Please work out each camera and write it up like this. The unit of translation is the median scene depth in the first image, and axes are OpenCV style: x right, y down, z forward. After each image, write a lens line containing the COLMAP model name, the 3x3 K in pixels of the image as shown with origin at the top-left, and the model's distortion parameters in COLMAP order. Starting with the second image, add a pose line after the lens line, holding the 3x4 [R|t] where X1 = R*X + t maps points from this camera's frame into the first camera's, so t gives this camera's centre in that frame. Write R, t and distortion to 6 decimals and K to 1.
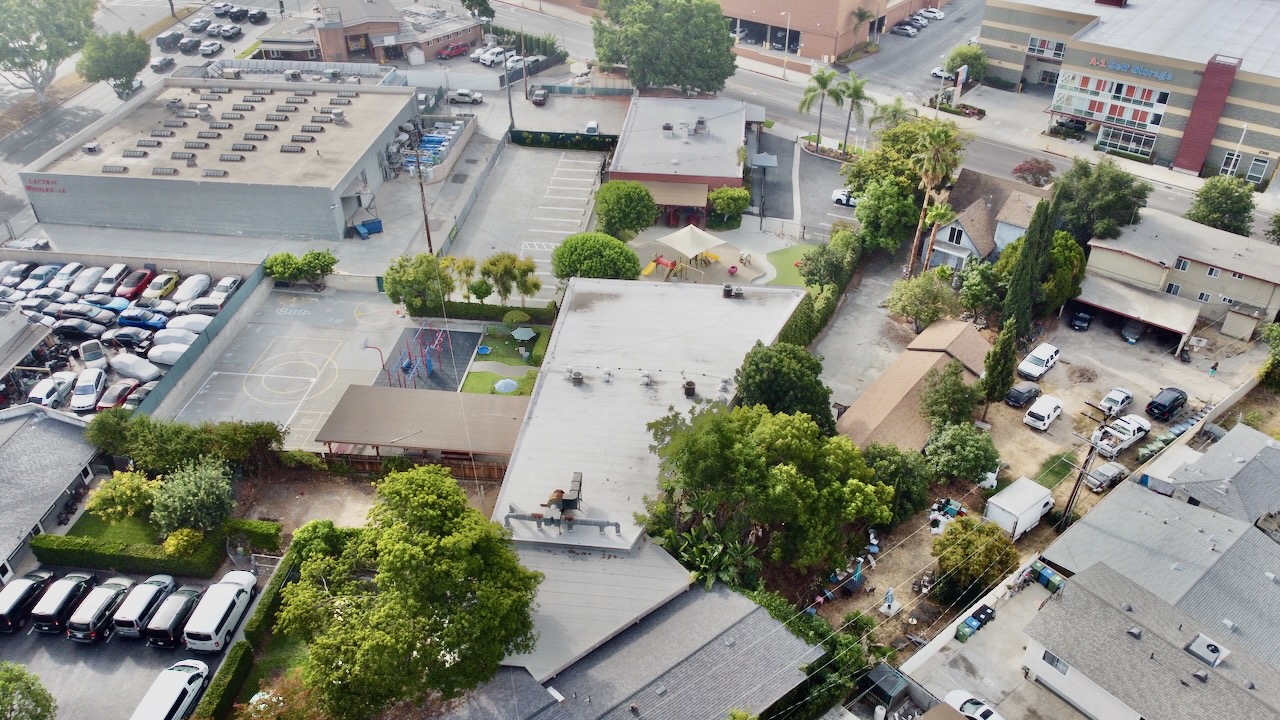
lens RADIAL K [[967.9, 0, 634.5], [0, 967.9, 364.7], [0, 0, 1]] dist [0.005589, -0.007937]
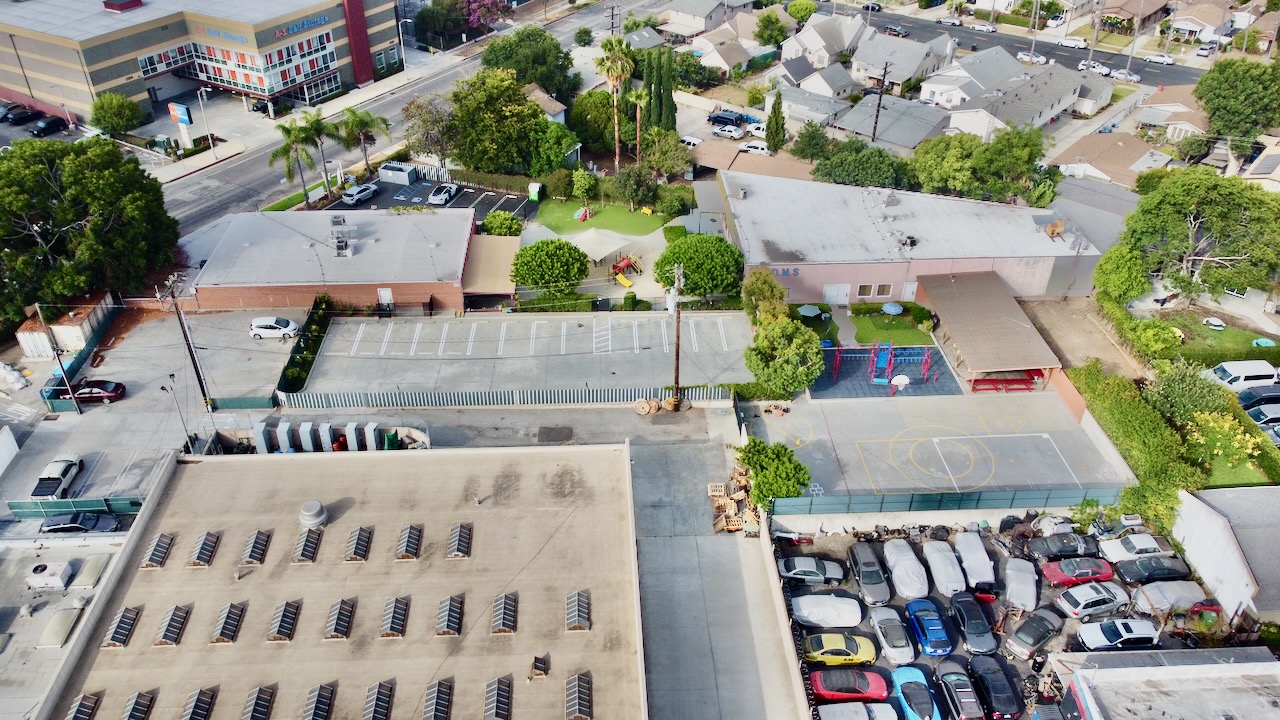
lens RADIAL K [[967.9, 0, 634.5], [0, 967.9, 364.7], [0, 0, 1]] dist [0.005589, -0.007937]
pose [[-0.155094, -0.570342, 0.806633, -0.840214], [0.566914, 0.617304, 0.545476, -0.591855], [-0.809045, 0.541891, 0.227594, 0.858054]]
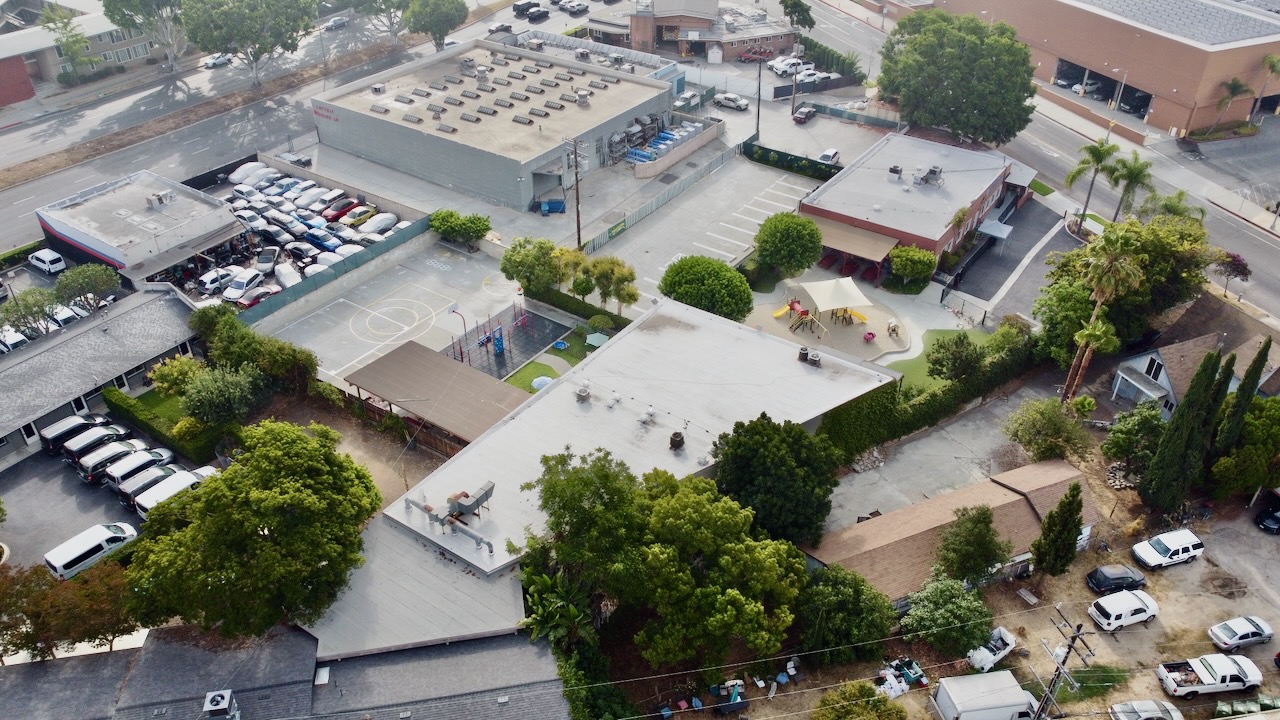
lens RADIAL K [[967.9, 0, 634.5], [0, 967.9, 364.7], [0, 0, 1]] dist [0.005589, -0.007937]
pose [[0.877696, 0.275570, -0.392059, 0.283177], [-0.276083, 0.959481, 0.056336, -0.066407], [0.391698, 0.058795, 0.918213, 0.096107]]
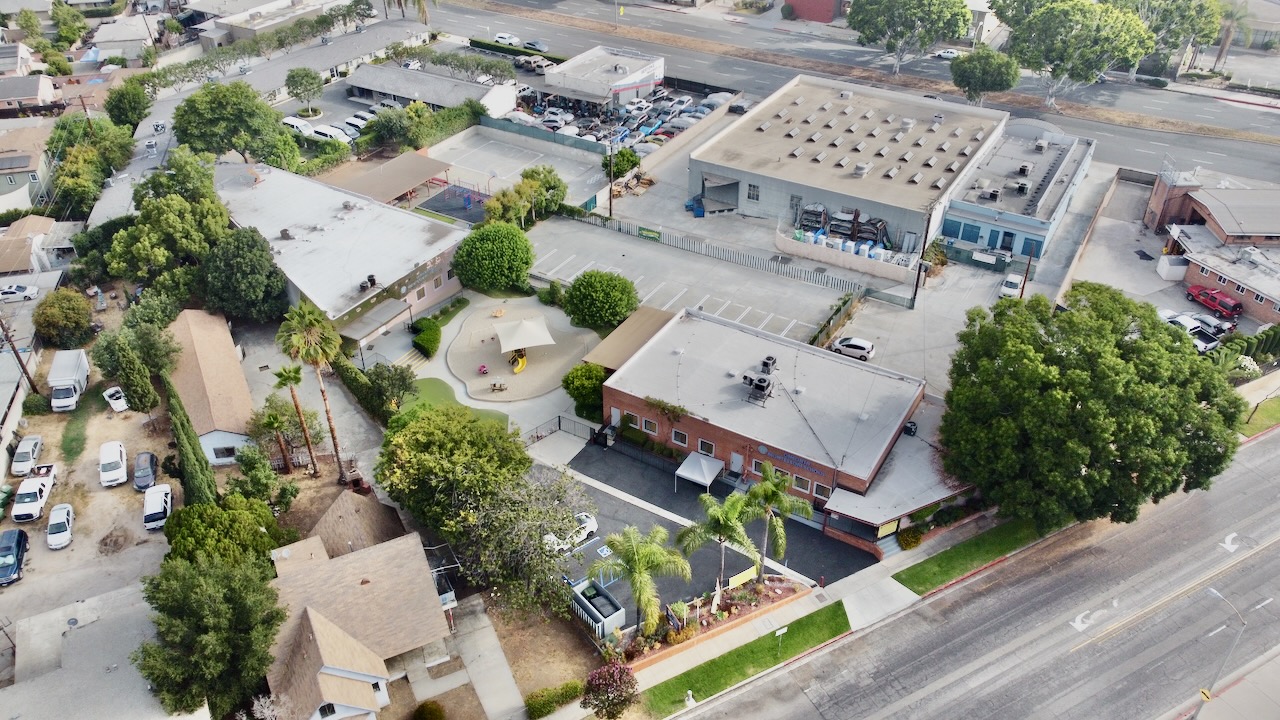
lens RADIAL K [[967.9, 0, 634.5], [0, 967.9, 364.7], [0, 0, 1]] dist [0.005589, -0.007937]
pose [[-0.424836, 0.522506, -0.739257, 0.770457], [-0.518850, 0.528640, 0.671814, -0.850957], [0.741828, 0.668975, 0.046517, 1.114840]]
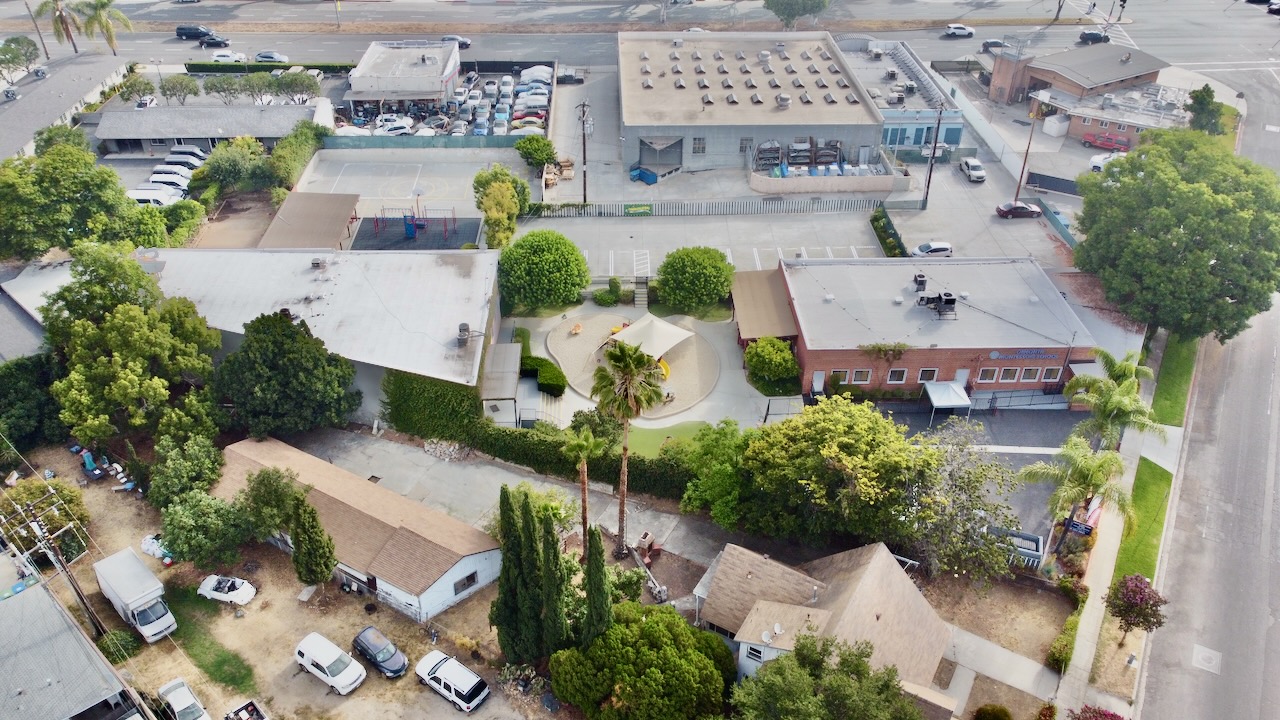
lens RADIAL K [[967.9, 0, 634.5], [0, 967.9, 364.7], [0, 0, 1]] dist [0.005589, -0.007937]
pose [[0.136578, 0.574478, -0.807045, 0.789294], [-0.575383, 0.709175, 0.407438, -0.467235], [0.806400, 0.408712, 0.427403, 0.674108]]
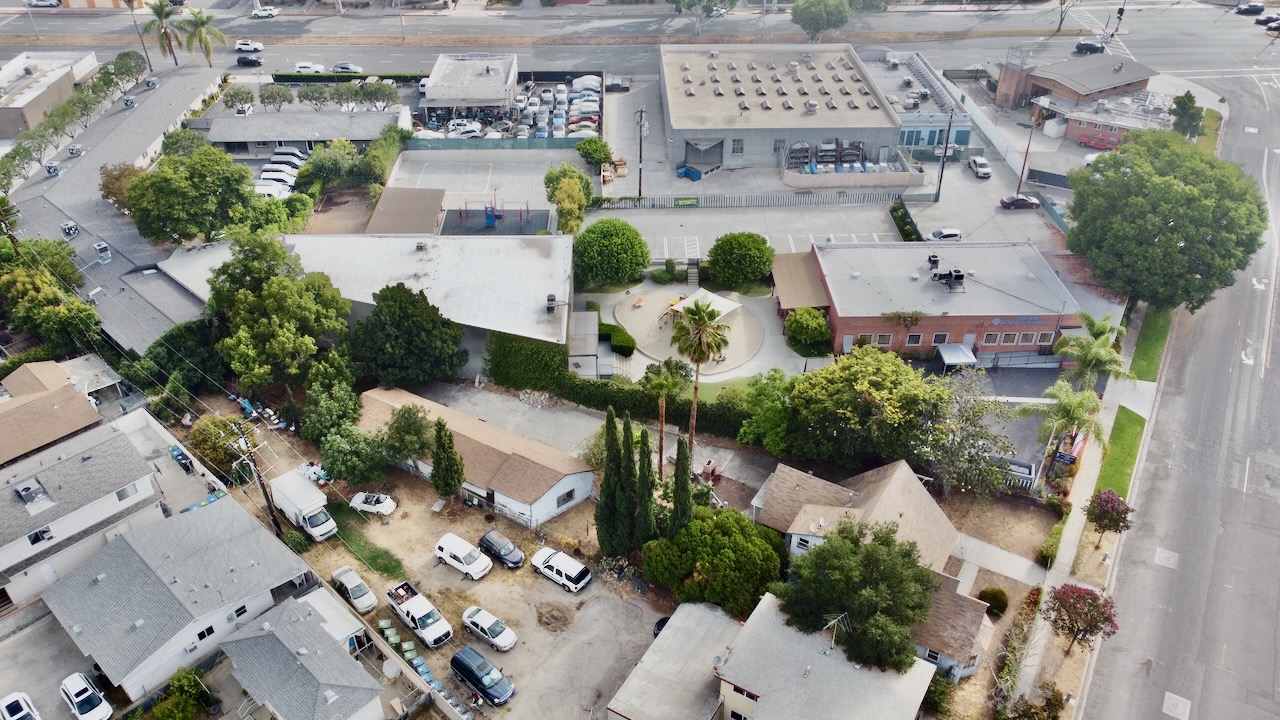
lens RADIAL K [[967.9, 0, 634.5], [0, 967.9, 364.7], [0, 0, 1]] dist [0.005589, -0.007937]
pose [[0.126676, 0.571696, -0.810628, 0.935491], [-0.570847, 0.710342, 0.411763, -0.476496], [0.811226, 0.410584, 0.416334, 0.582551]]
